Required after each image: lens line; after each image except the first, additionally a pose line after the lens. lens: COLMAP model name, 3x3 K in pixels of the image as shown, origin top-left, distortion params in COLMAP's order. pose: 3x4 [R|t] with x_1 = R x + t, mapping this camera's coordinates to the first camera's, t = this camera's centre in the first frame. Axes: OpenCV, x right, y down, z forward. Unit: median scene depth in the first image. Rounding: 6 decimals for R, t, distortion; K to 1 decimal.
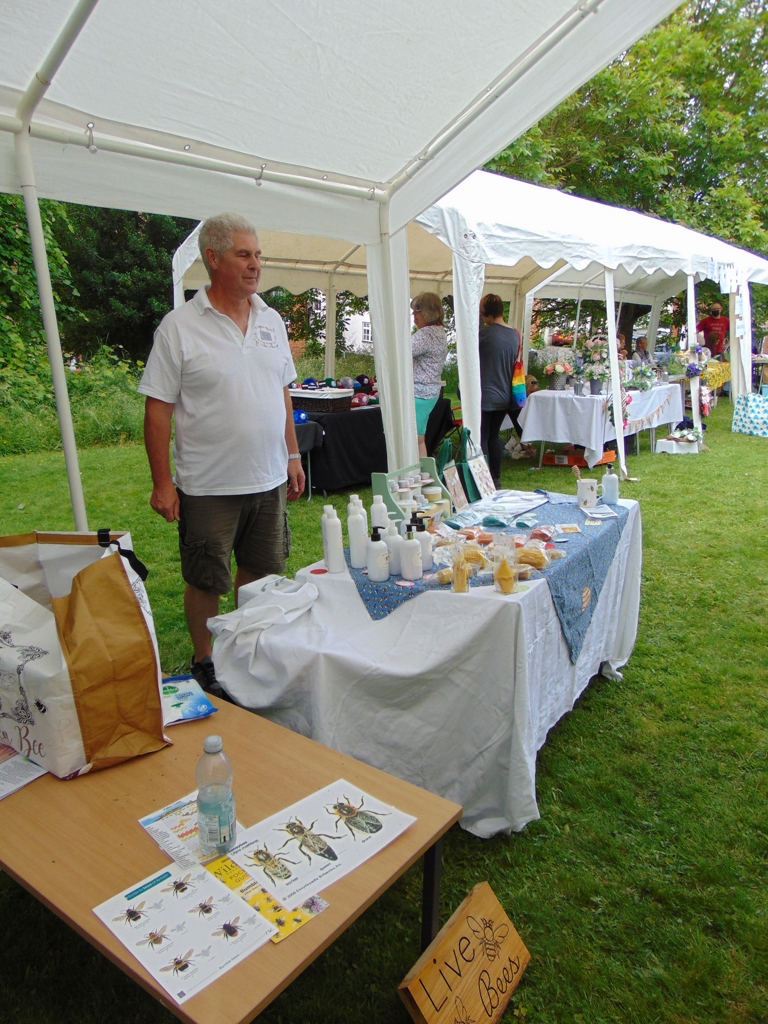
lens RADIAL K [[748.1, 0, 381.7], [0, 748.1, 512.5], [0, 0, 1]] dist [0.014605, 0.003264]
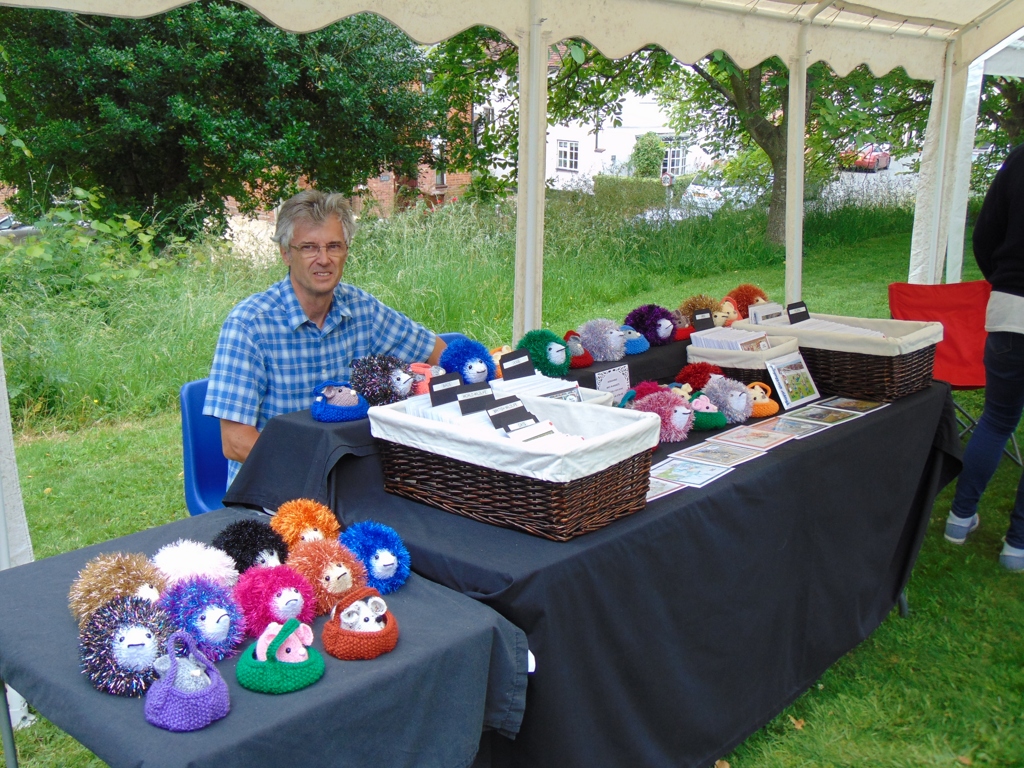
lens RADIAL K [[1044.8, 0, 512.6], [0, 1044.8, 382.8], [0, 0, 1]] dist [0.010501, 0.000000]
pose [[0.998054, 0.000480, -0.062348, -0.025816], [-0.001857, 0.999755, -0.022041, -0.070345], [0.062322, 0.022114, 0.997811, 0.290241]]
